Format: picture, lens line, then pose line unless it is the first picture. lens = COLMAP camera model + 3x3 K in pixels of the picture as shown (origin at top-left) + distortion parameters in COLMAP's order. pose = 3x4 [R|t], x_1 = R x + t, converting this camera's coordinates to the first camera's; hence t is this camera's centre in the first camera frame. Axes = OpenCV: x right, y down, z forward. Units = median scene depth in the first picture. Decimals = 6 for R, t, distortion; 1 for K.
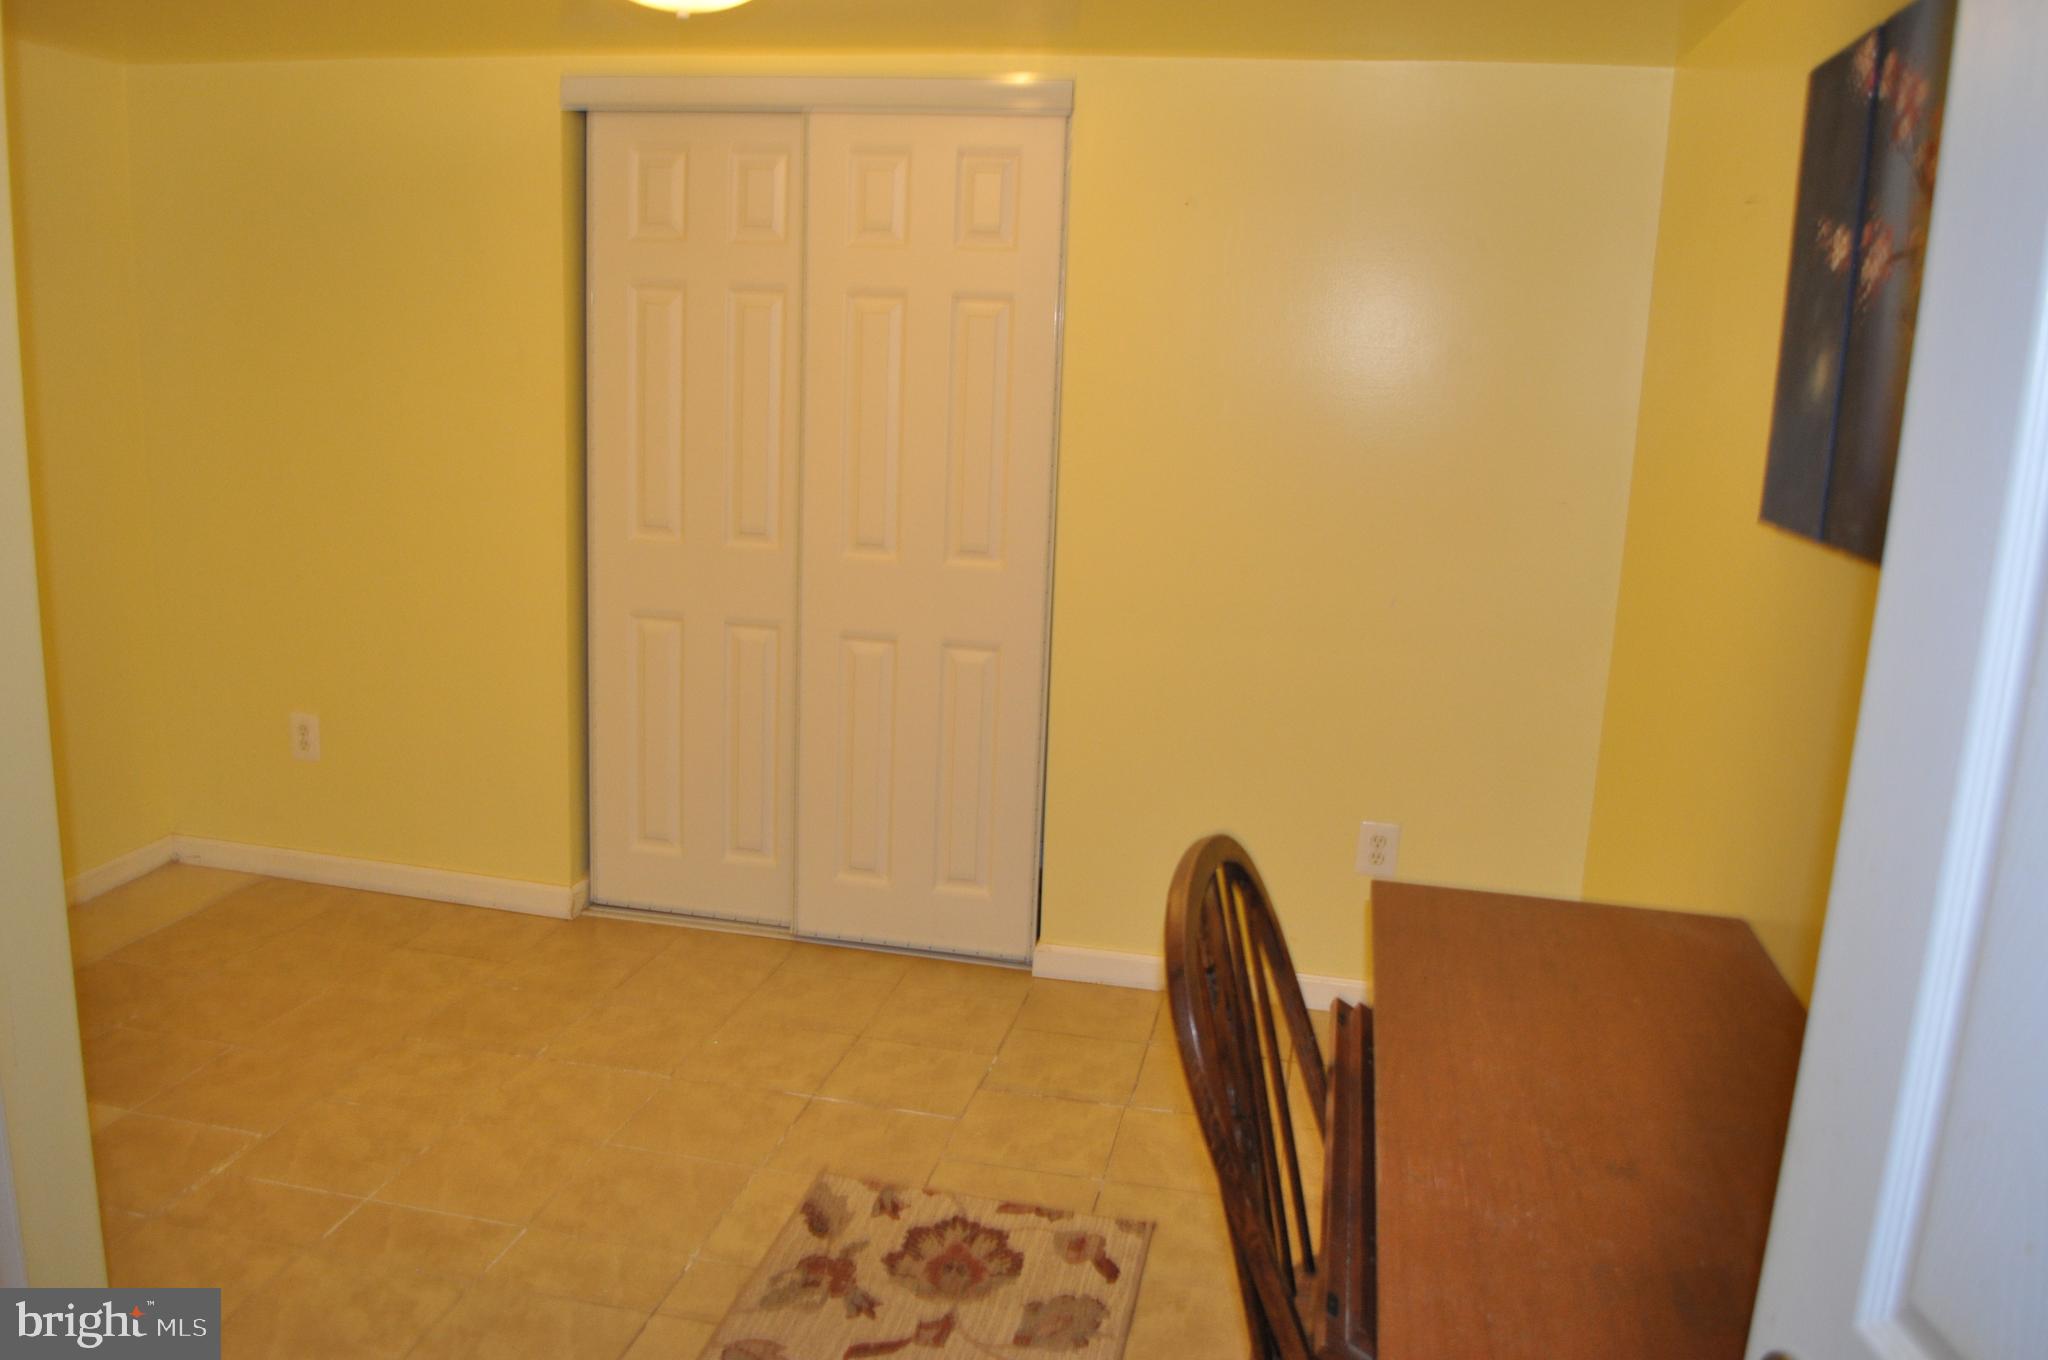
lens RADIAL K [[1617.5, 0, 1011.2], [0, 1617.5, 676.4], [0, 0, 1]] dist [-0.078217, 0.012118]
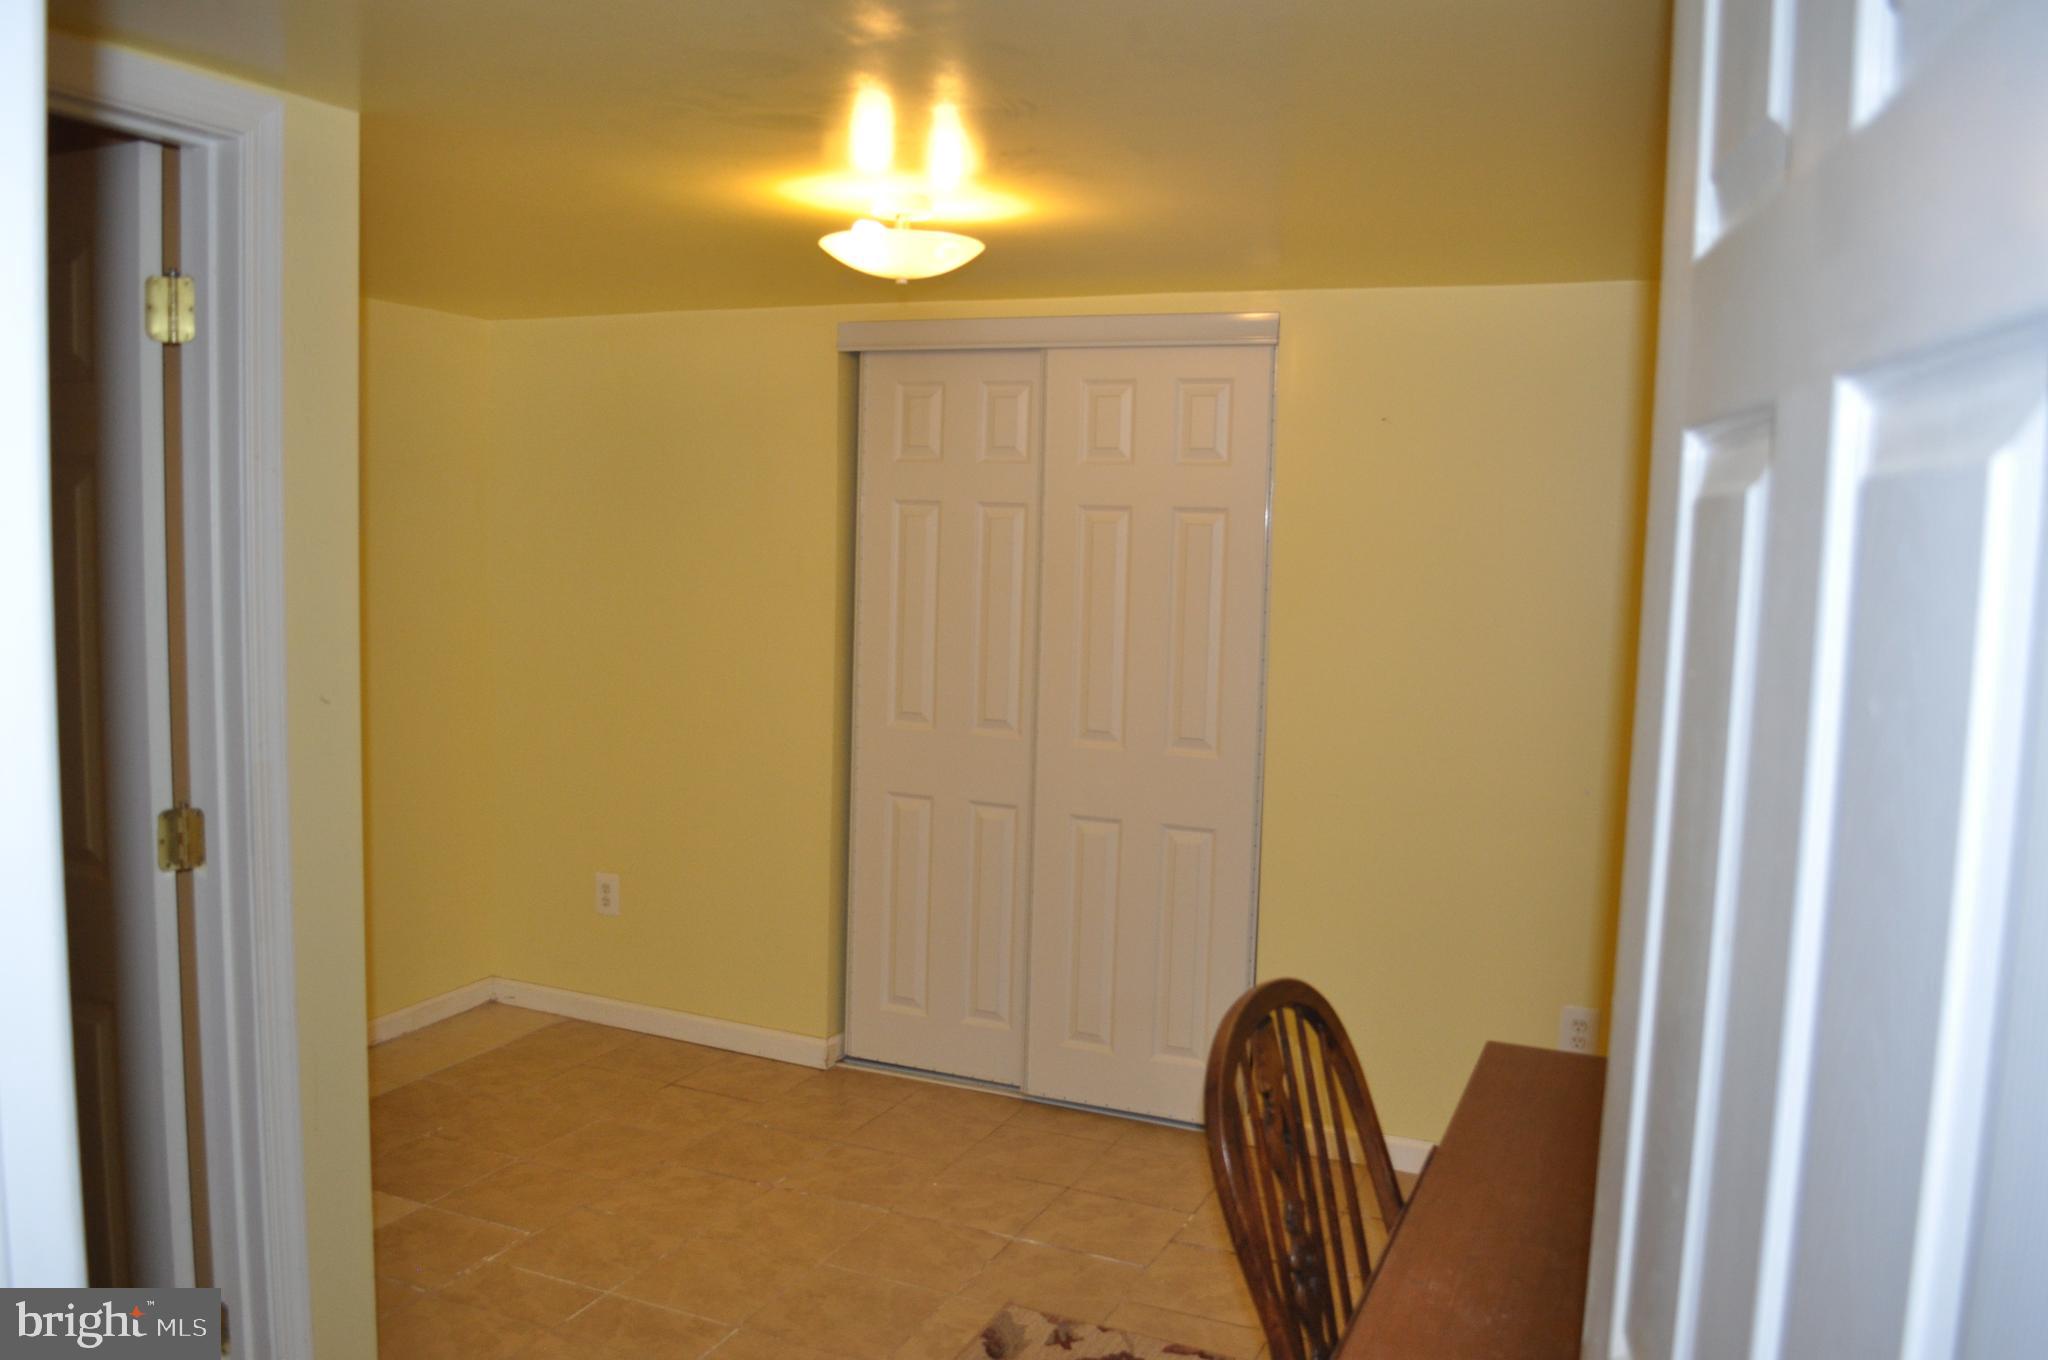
lens RADIAL K [[1617.5, 0, 1033.5], [0, 1617.5, 686.7], [0, 0, 1]] dist [-0.078217, 0.012118]
pose [[0.981005, 0.008798, -0.193784, 0.086037], [-0.031660, 0.992838, -0.115197, 0.015358], [0.191382, 0.119144, 0.974257, -0.081777]]
